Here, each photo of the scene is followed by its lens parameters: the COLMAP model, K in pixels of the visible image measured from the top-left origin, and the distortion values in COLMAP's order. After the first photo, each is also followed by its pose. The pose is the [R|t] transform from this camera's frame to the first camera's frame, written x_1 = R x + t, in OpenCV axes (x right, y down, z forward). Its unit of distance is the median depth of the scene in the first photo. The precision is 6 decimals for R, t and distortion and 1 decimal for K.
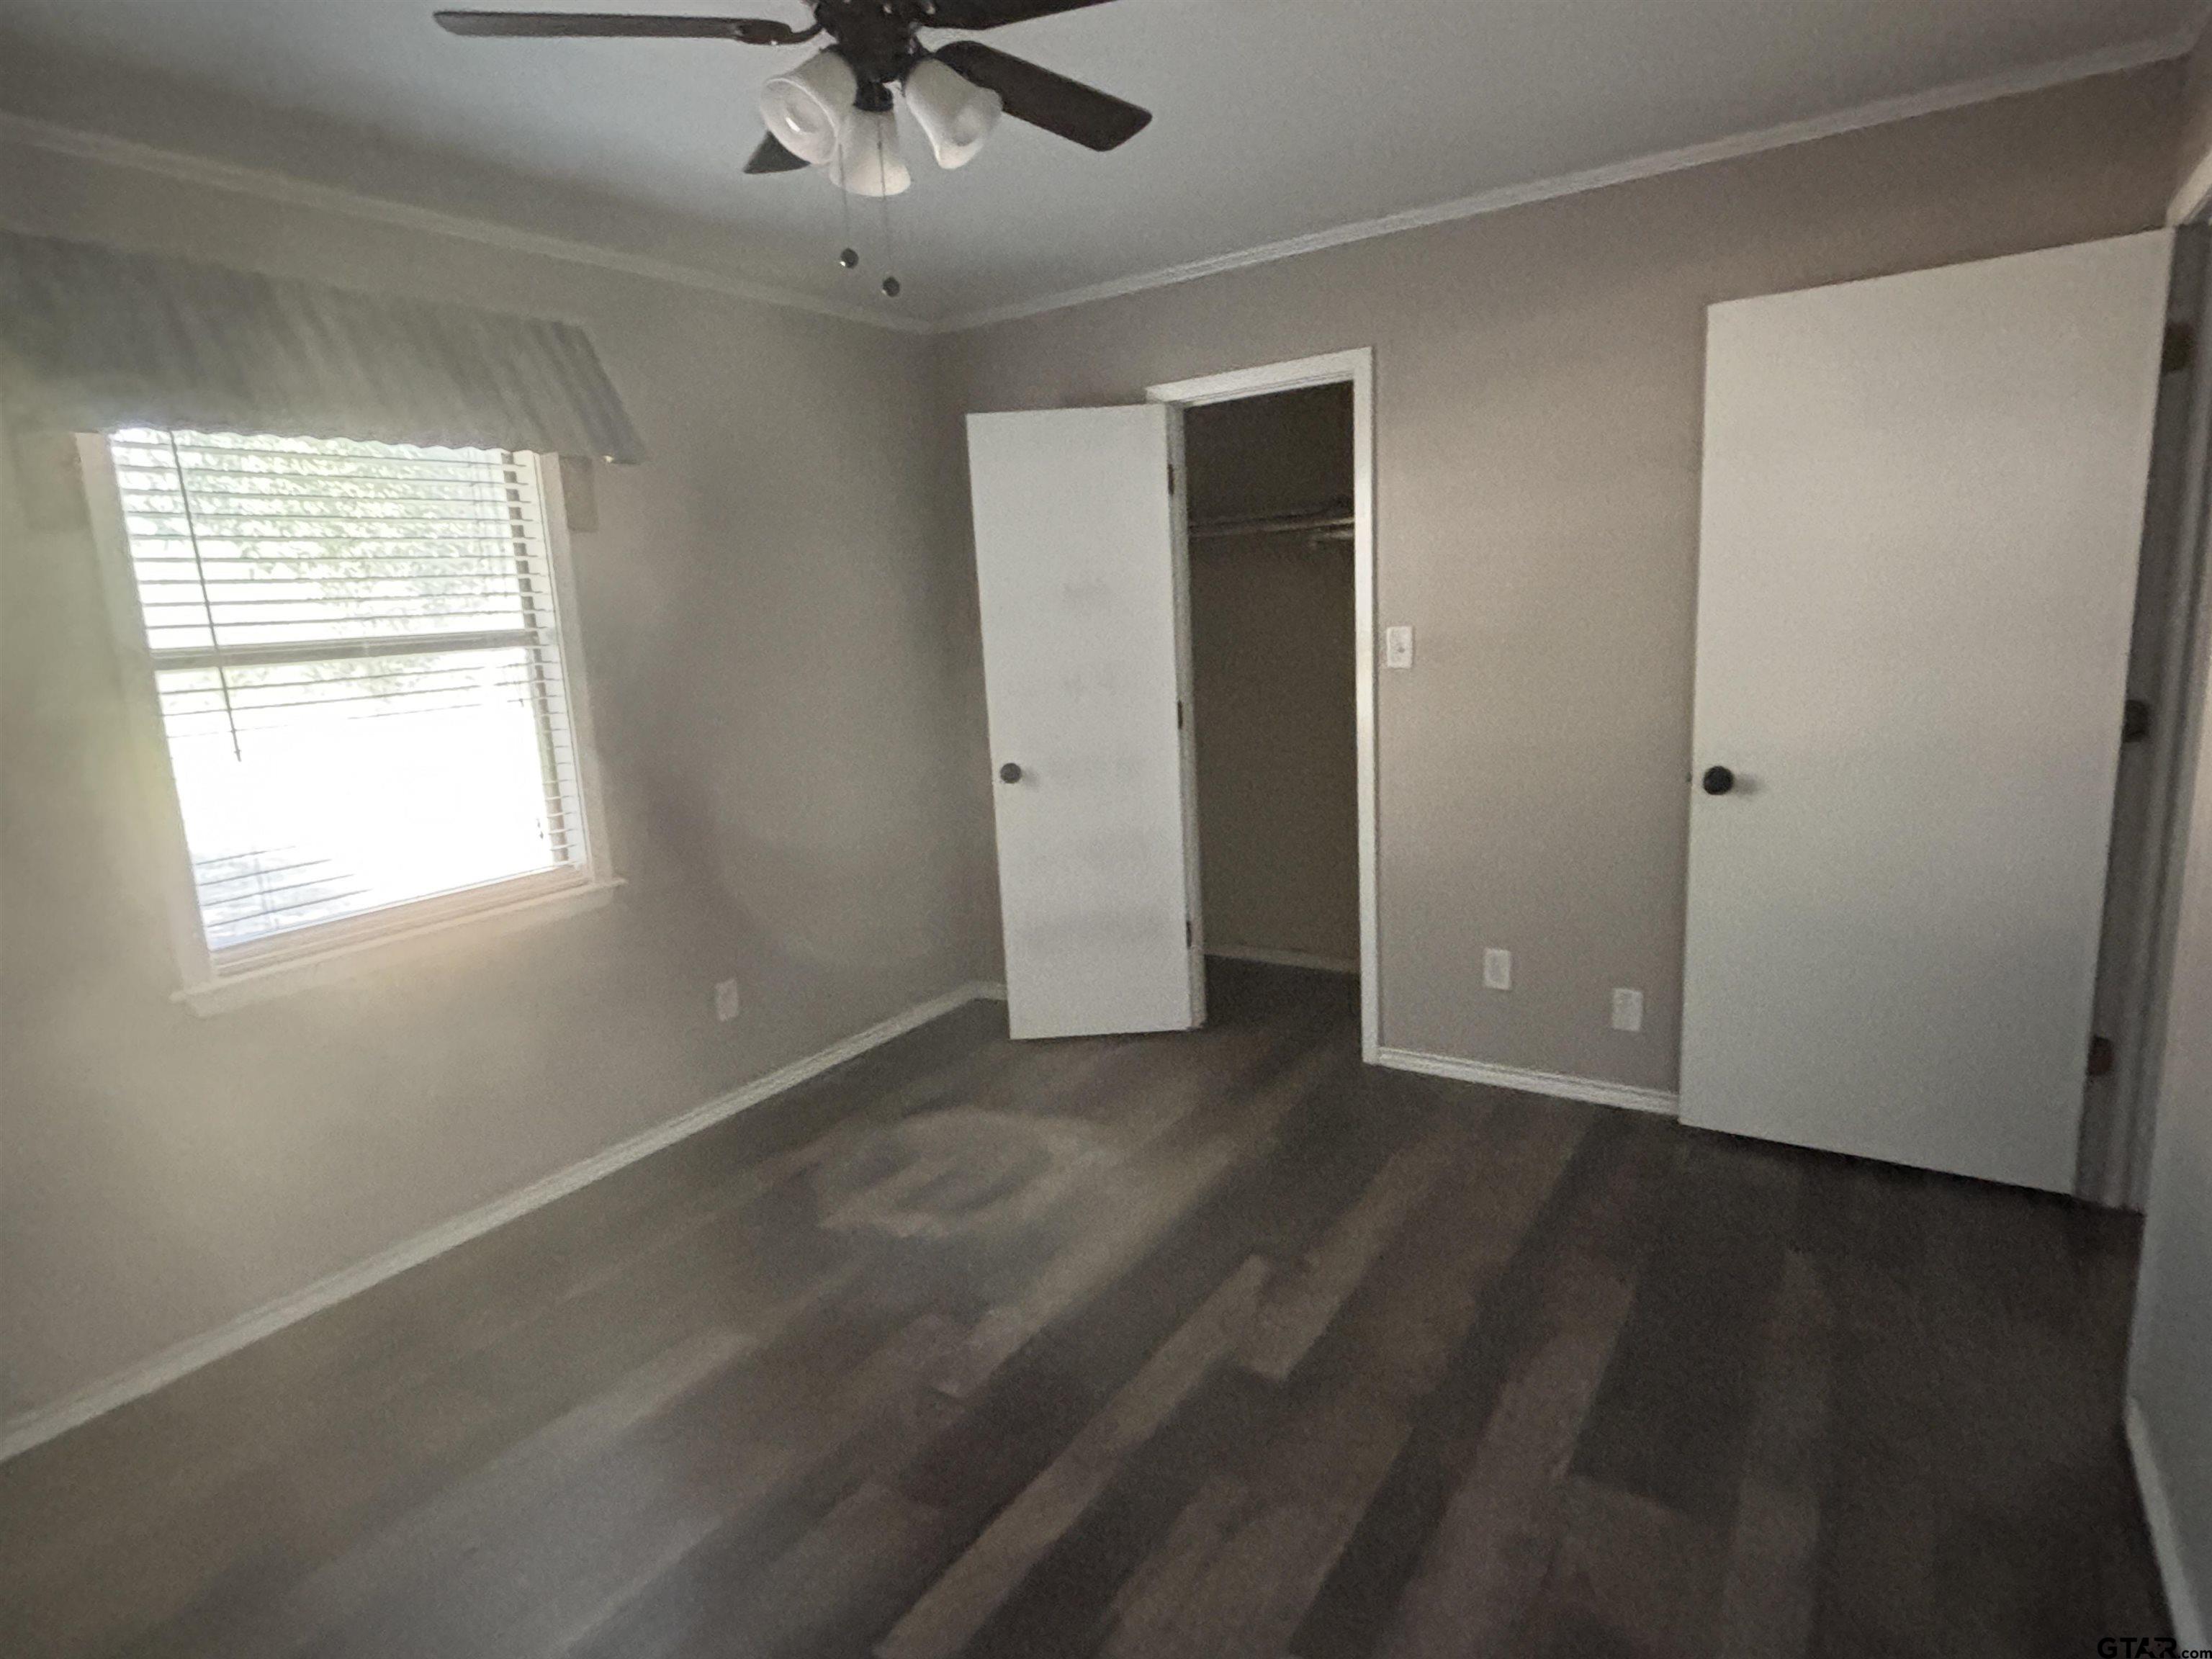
lens RADIAL K [[1212.3, 0, 1099.2], [0, 1212.3, 823.1], [0, 0, 1]] dist [0.070335, -0.048681]
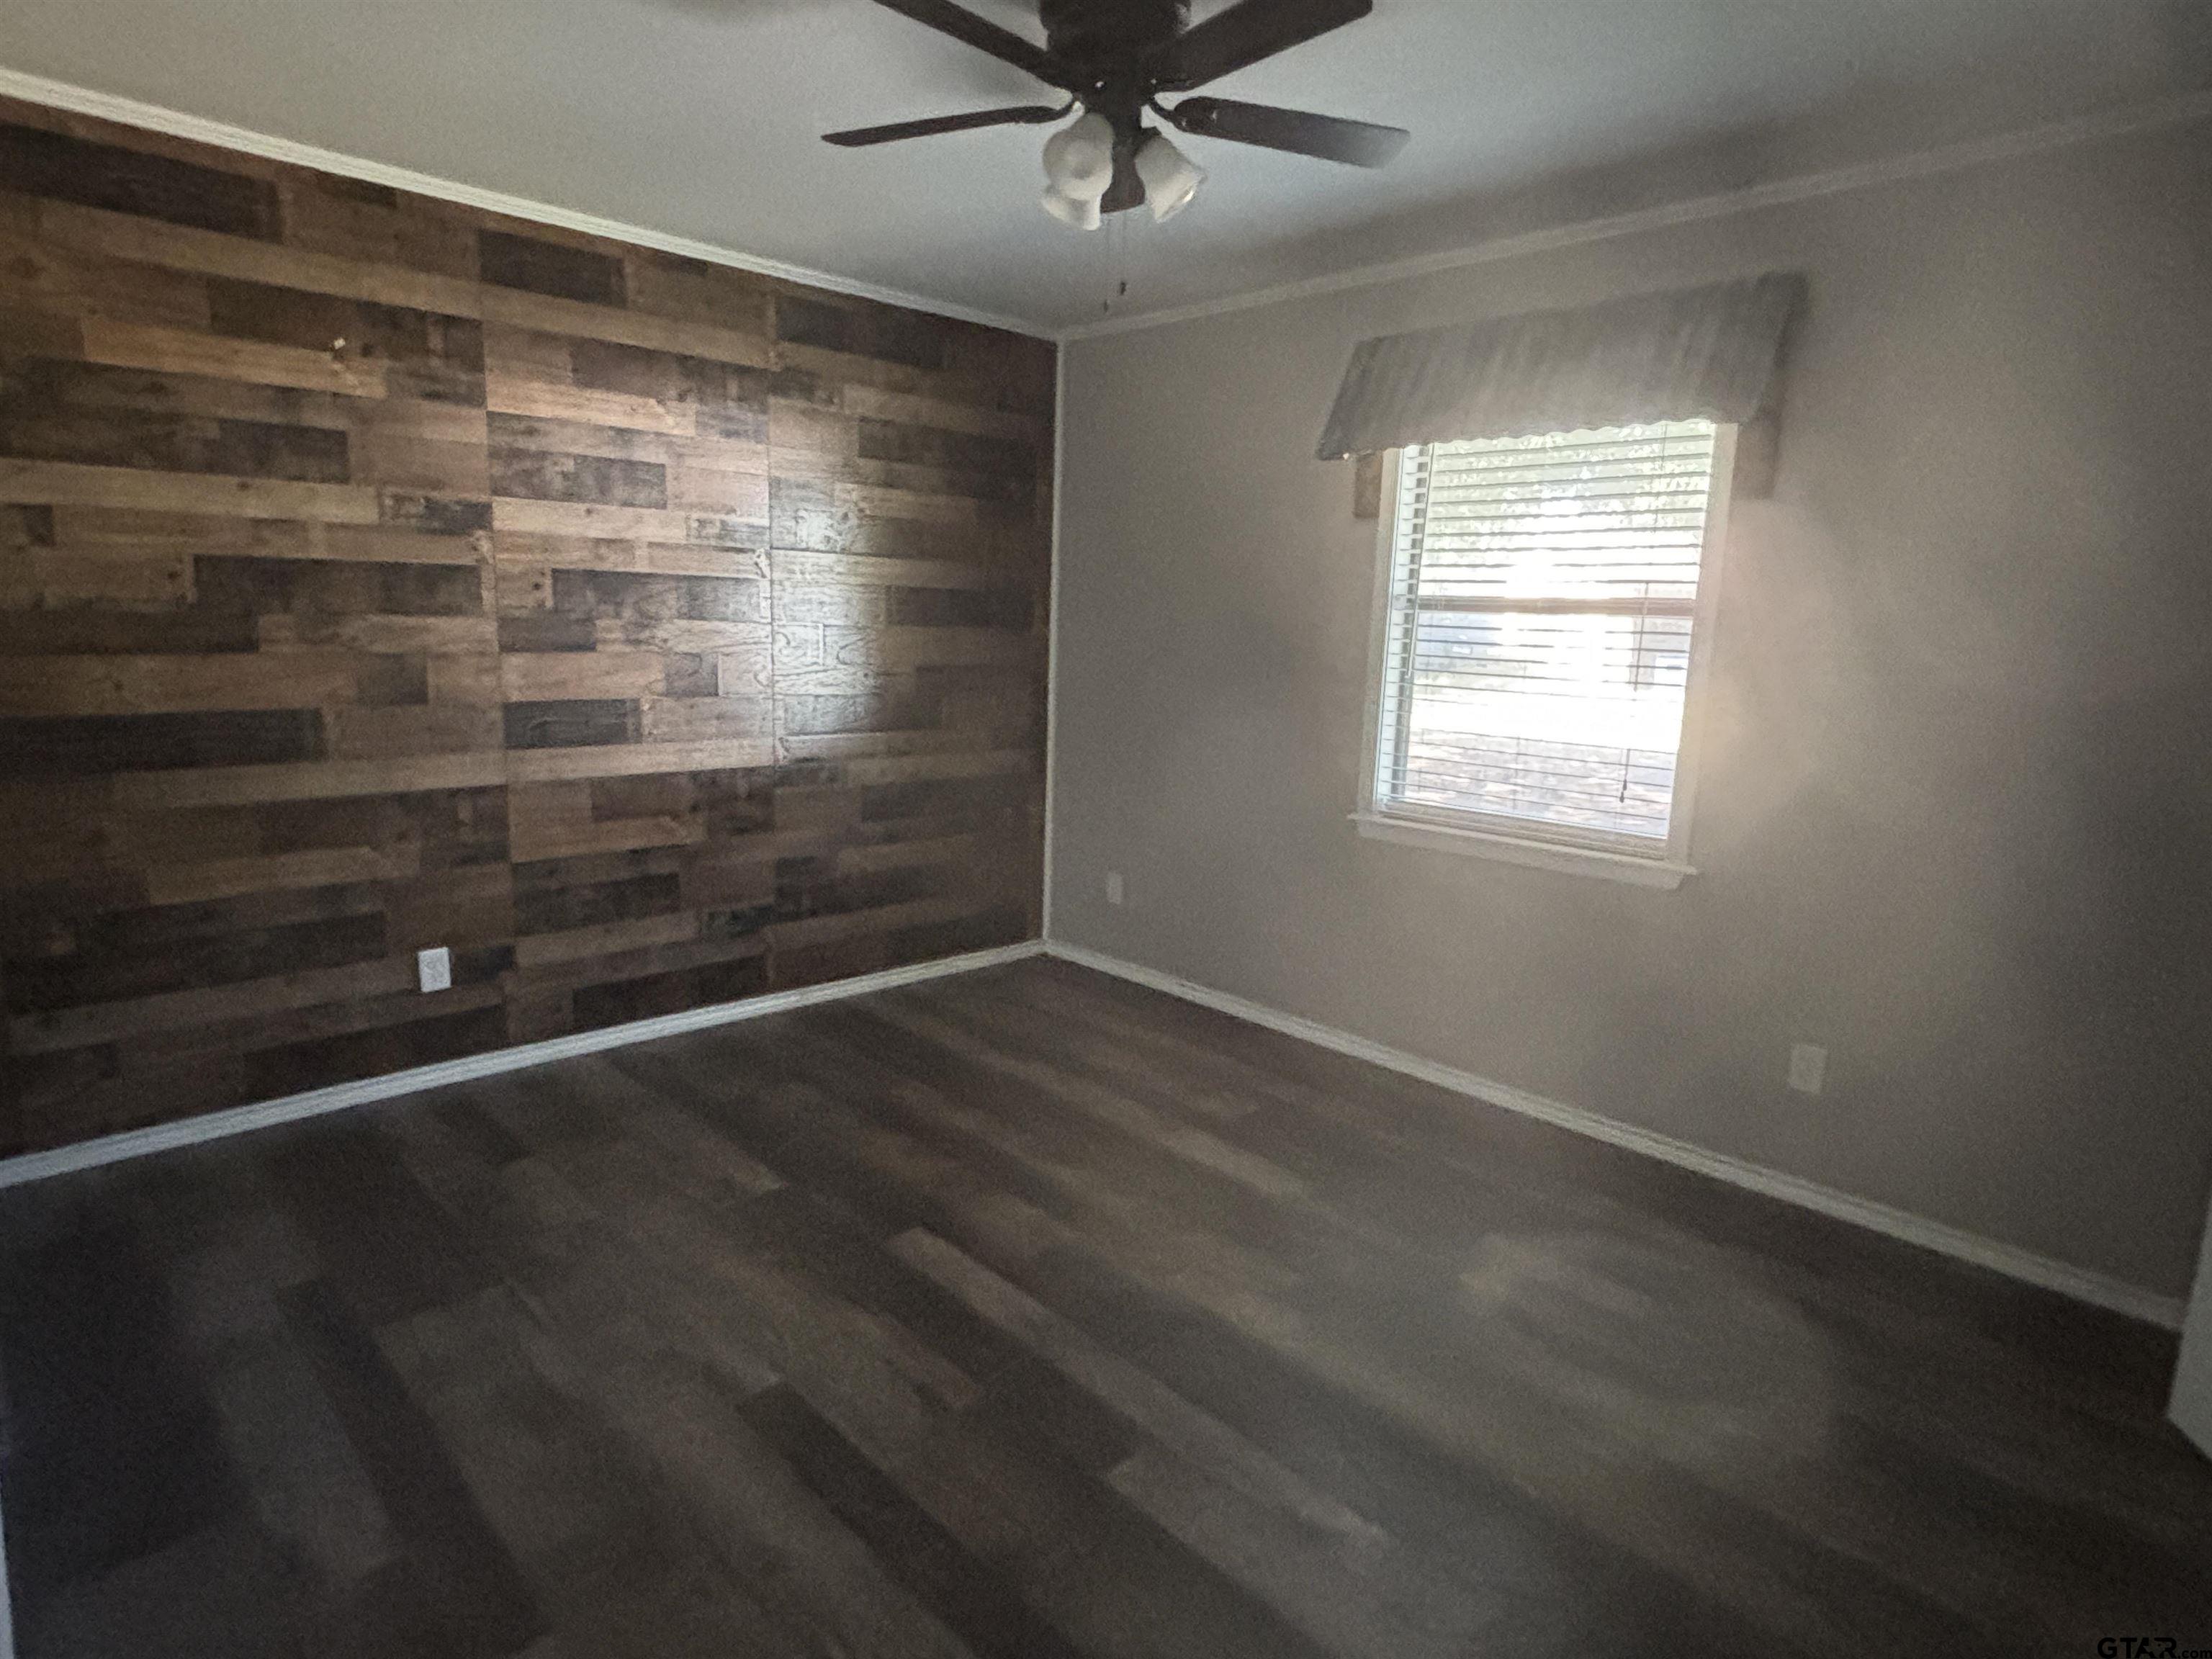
lens RADIAL K [[1212.3, 0, 1099.2], [0, 1212.3, 823.1], [0, 0, 1]] dist [0.070335, -0.048681]
pose [[-0.192382, 0.220169, -0.956303, 0.851644], [-0.202597, 0.944601, 0.258232, -0.198400], [0.960179, 0.243423, -0.137119, 0.973714]]
